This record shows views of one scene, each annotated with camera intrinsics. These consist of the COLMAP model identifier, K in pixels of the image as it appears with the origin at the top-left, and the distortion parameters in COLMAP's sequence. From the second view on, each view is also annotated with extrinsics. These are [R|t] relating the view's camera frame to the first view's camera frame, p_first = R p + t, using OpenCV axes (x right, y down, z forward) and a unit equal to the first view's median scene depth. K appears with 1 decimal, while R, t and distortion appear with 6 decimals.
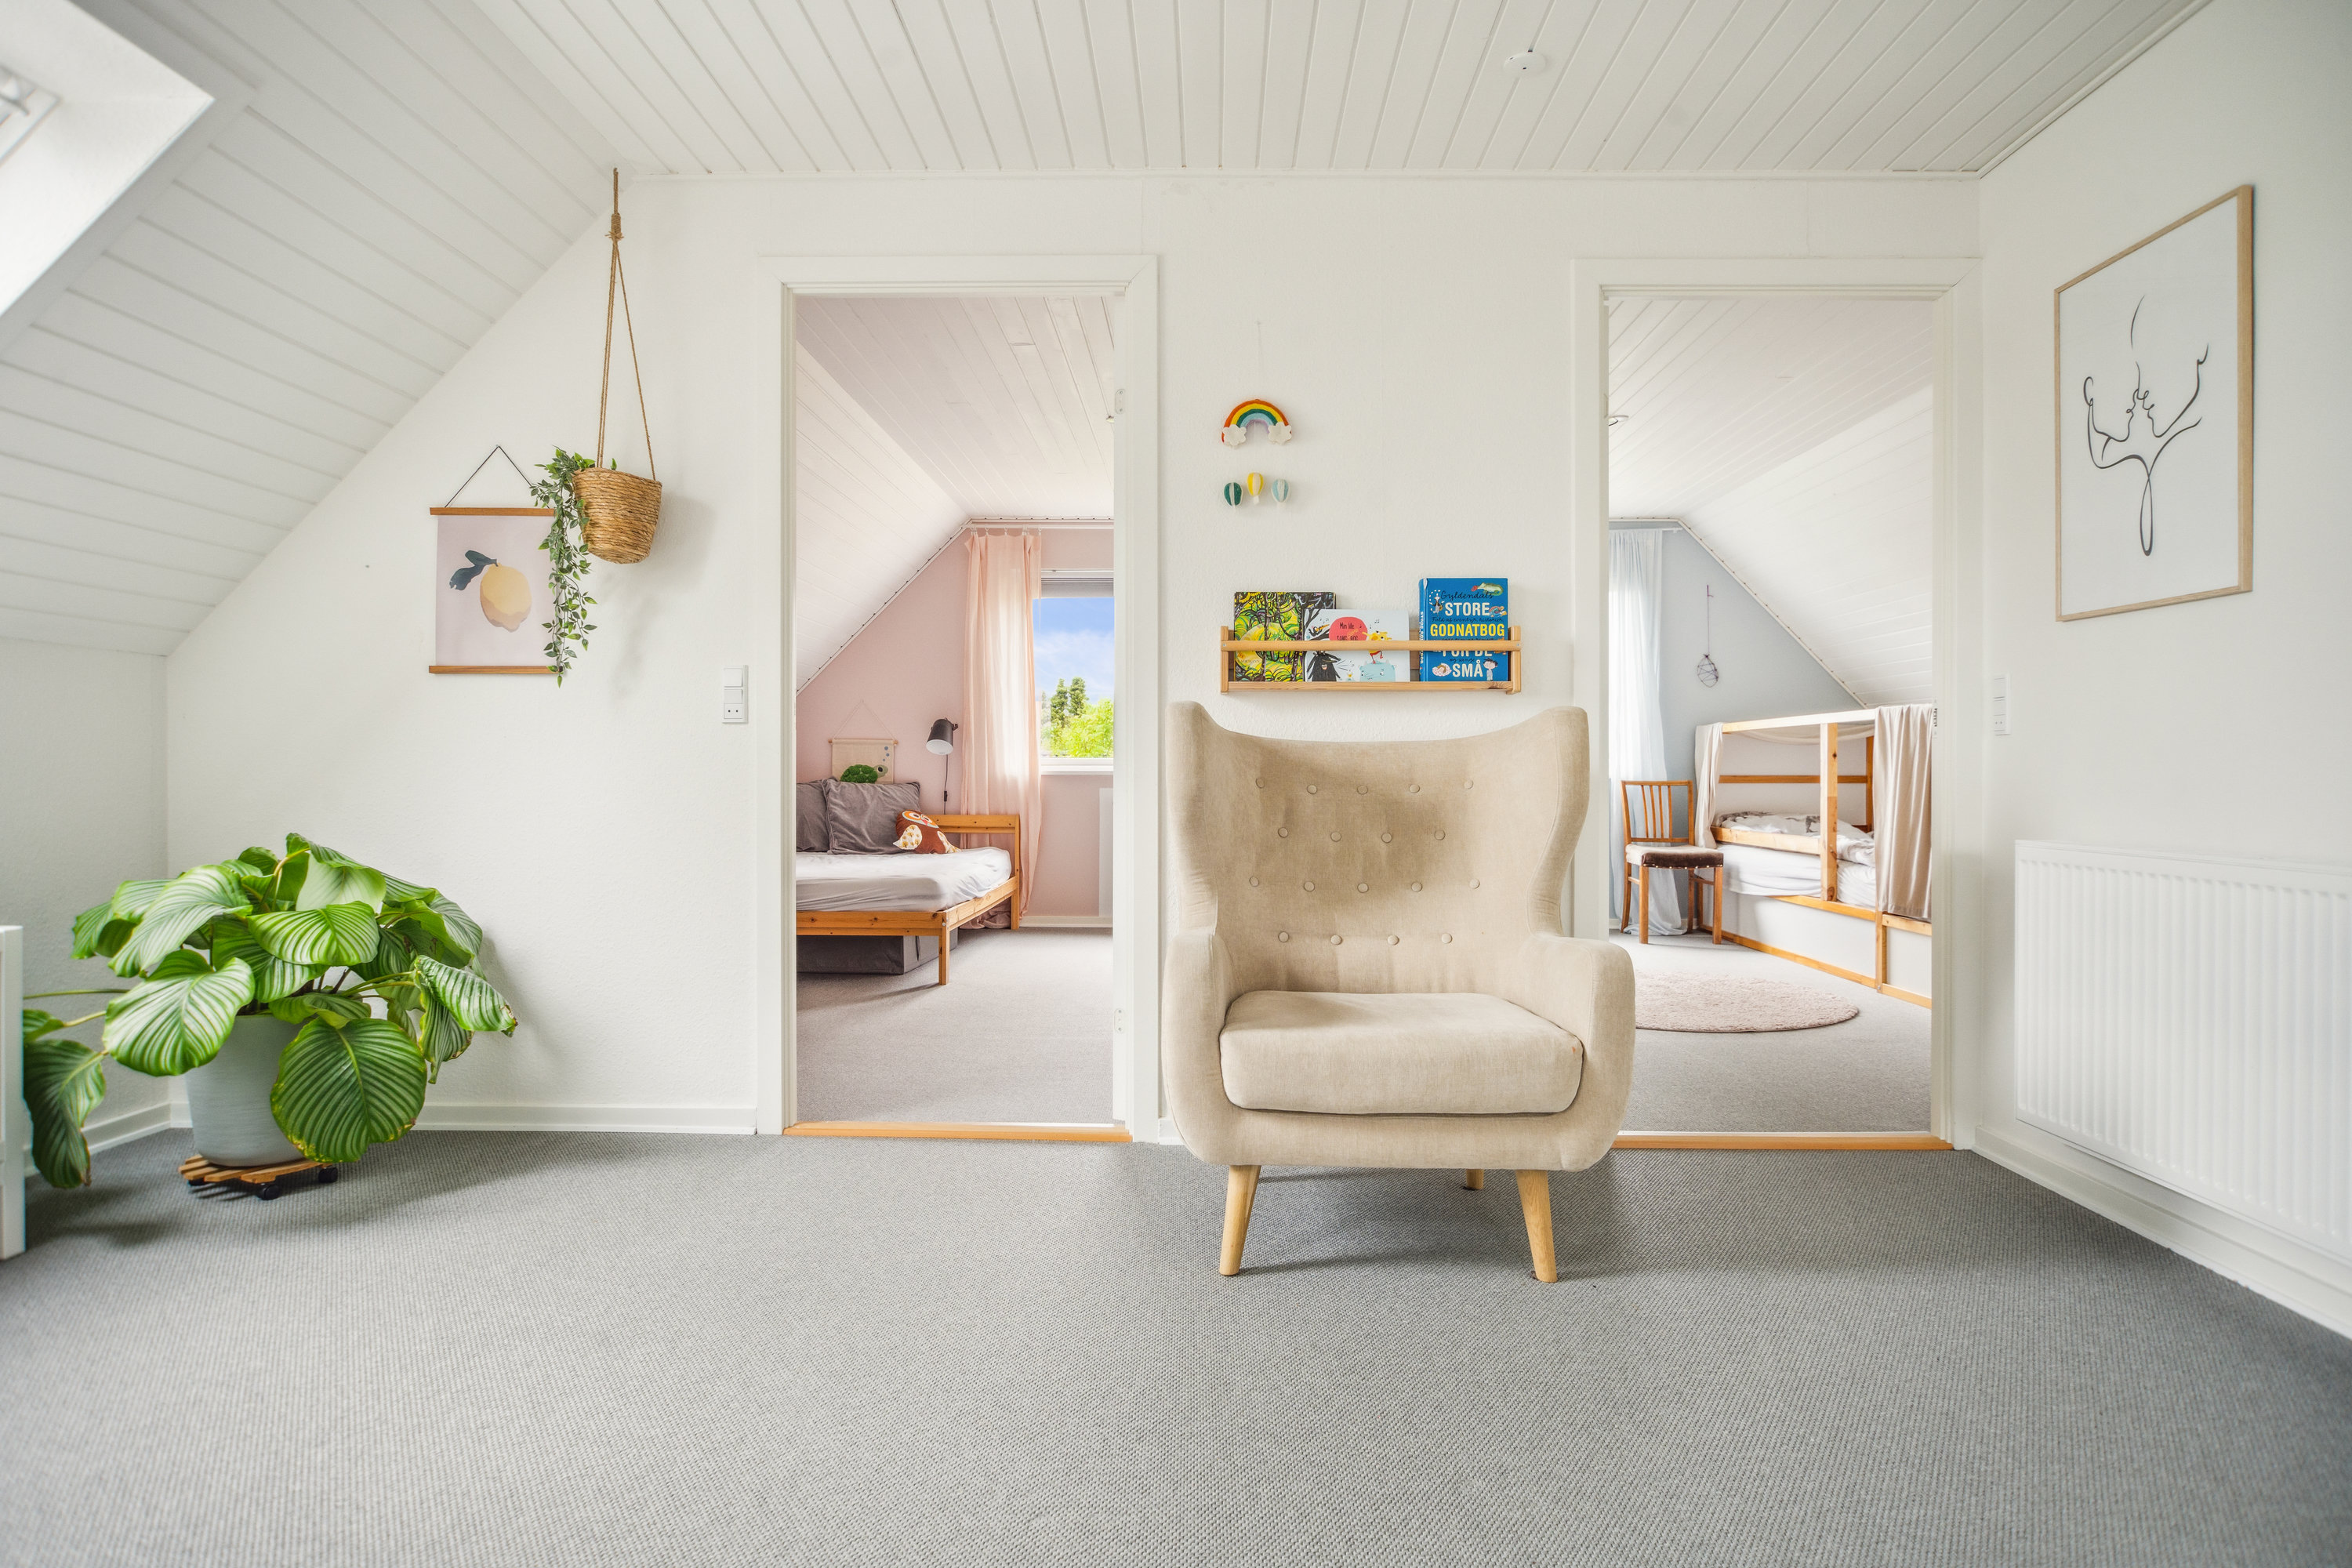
lens RADIAL K [[1301.8, 0, 1173.0], [0, 1301.8, 792.3], [0, 0, 1]] dist [-0.016118, 0.000310]
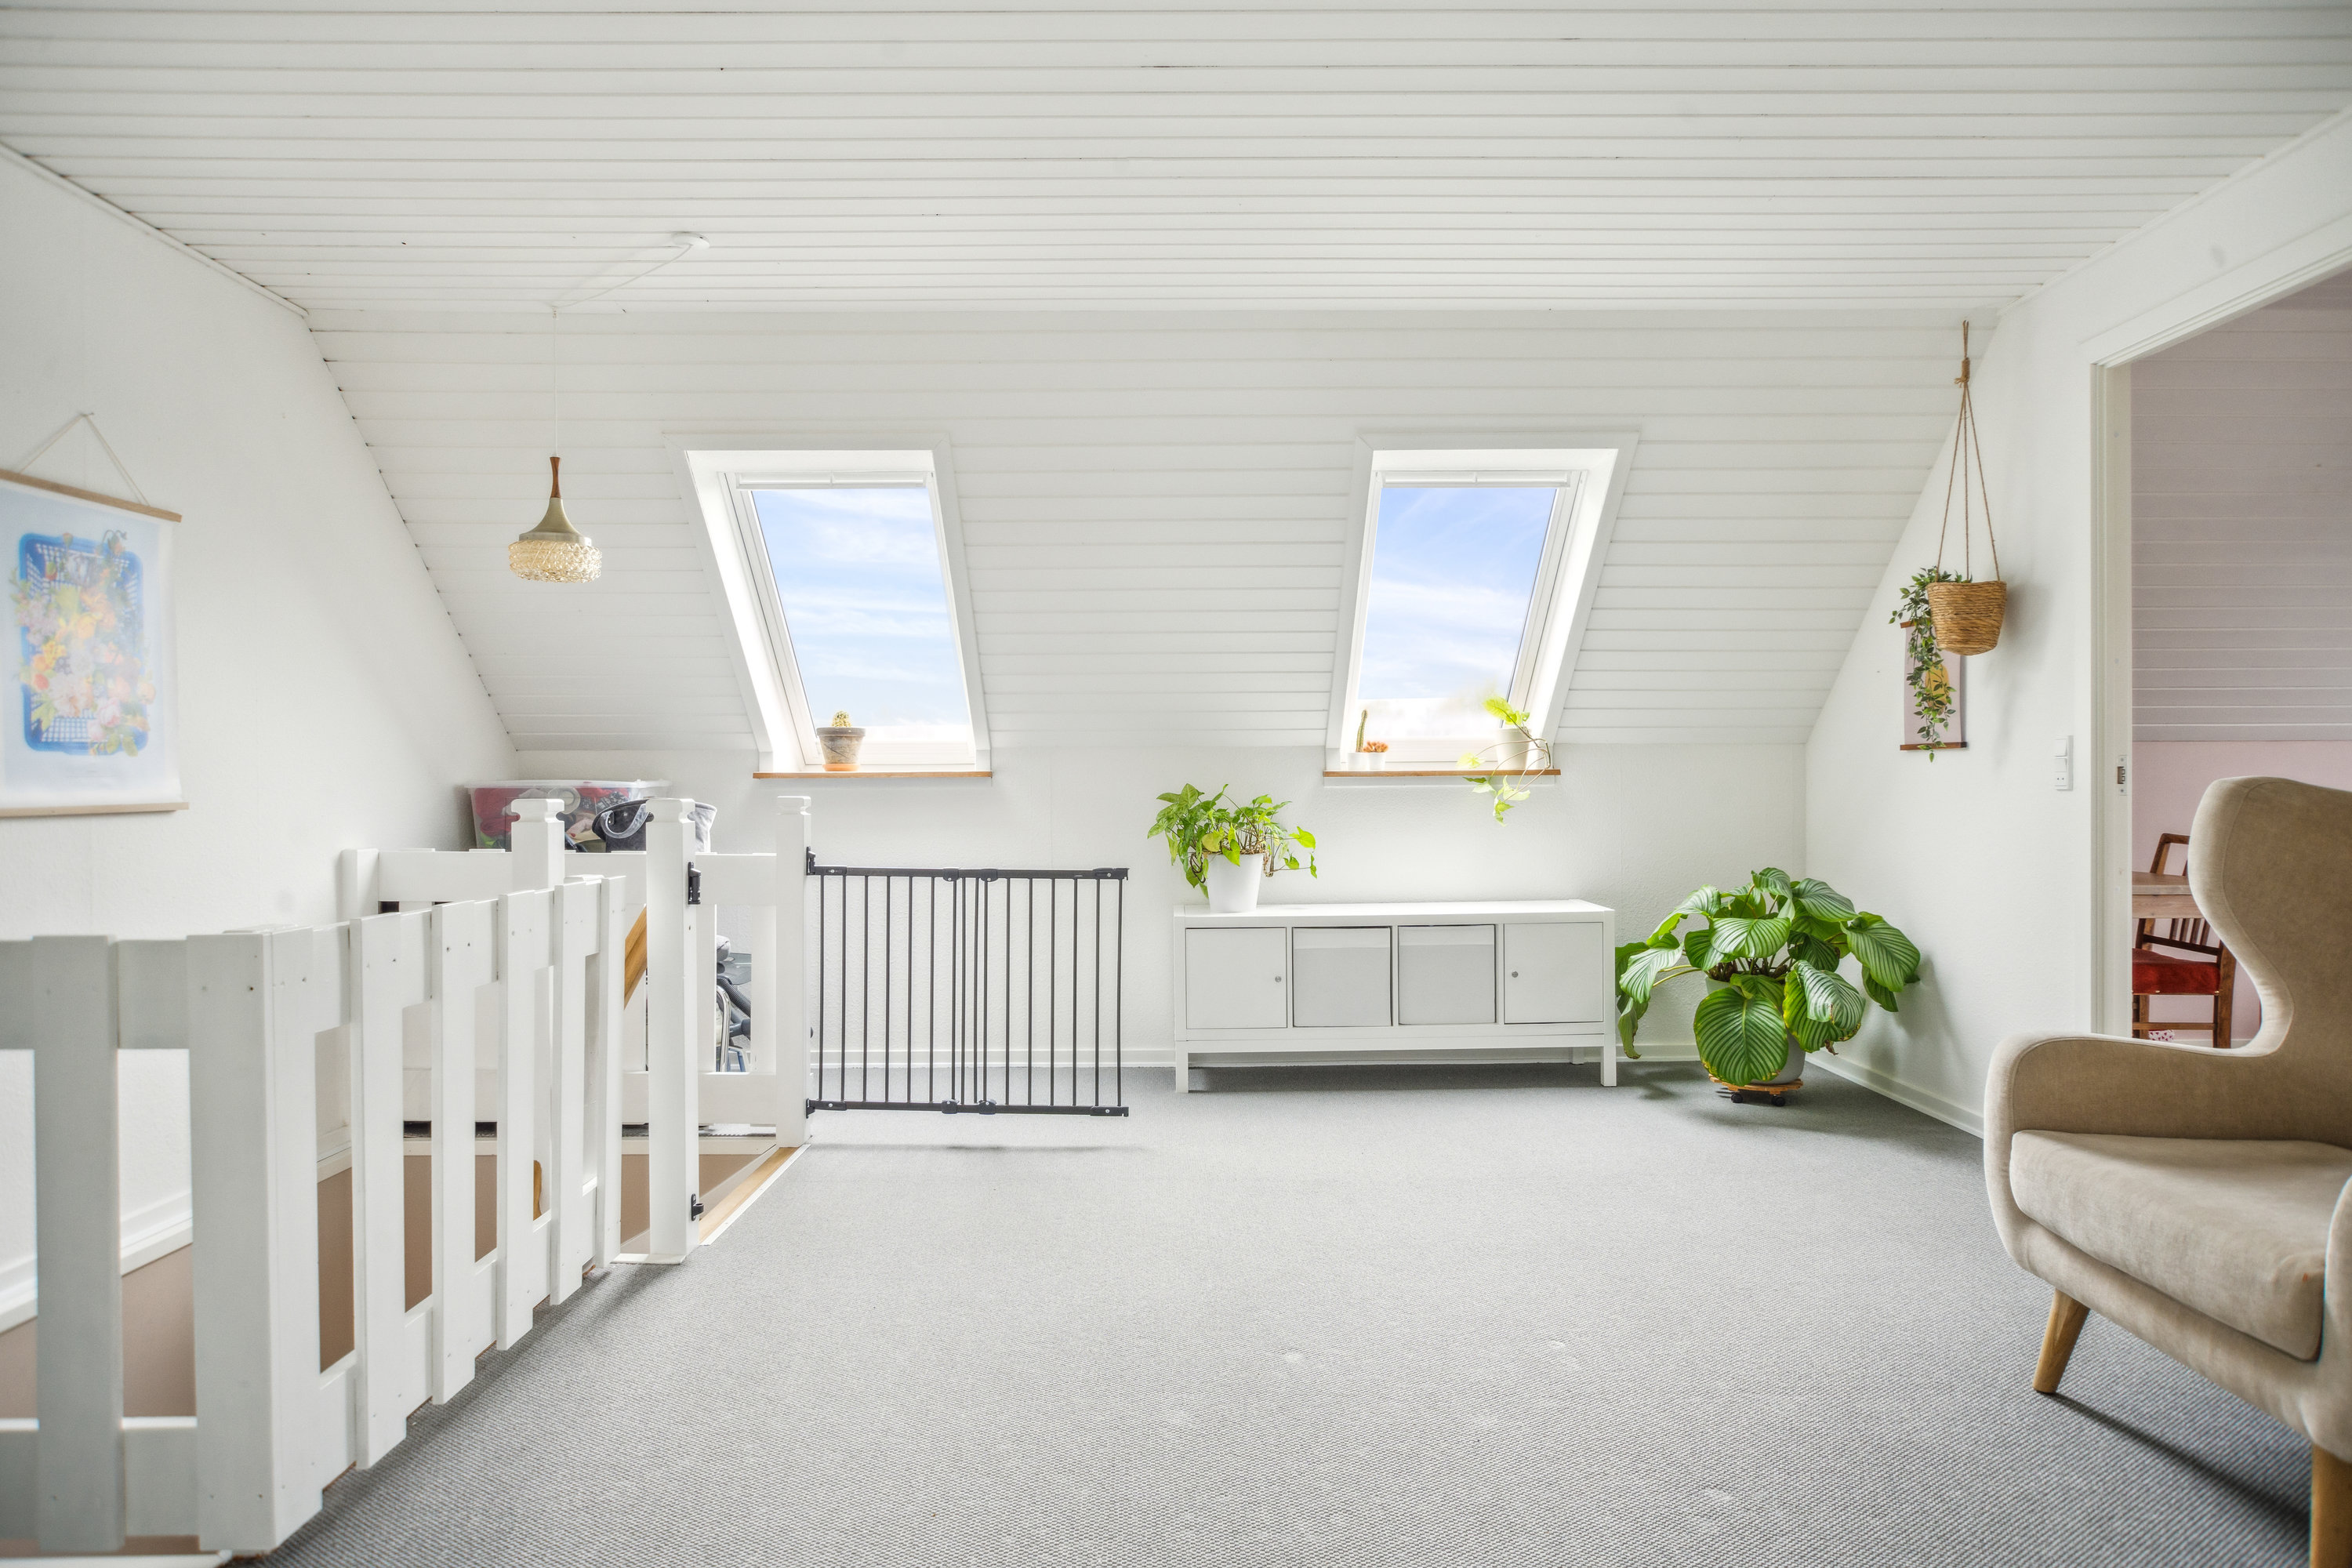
lens RADIAL K [[1301.8, 0, 1182.7], [0, 1301.8, 785.0], [0, 0, 1]] dist [-0.016118, 0.000310]
pose [[0.024185, -0.000073, -0.999707, 0.786751], [-0.014716, 0.999892, -0.000429, -0.051525], [0.999599, 0.014722, 0.024182, 0.277363]]
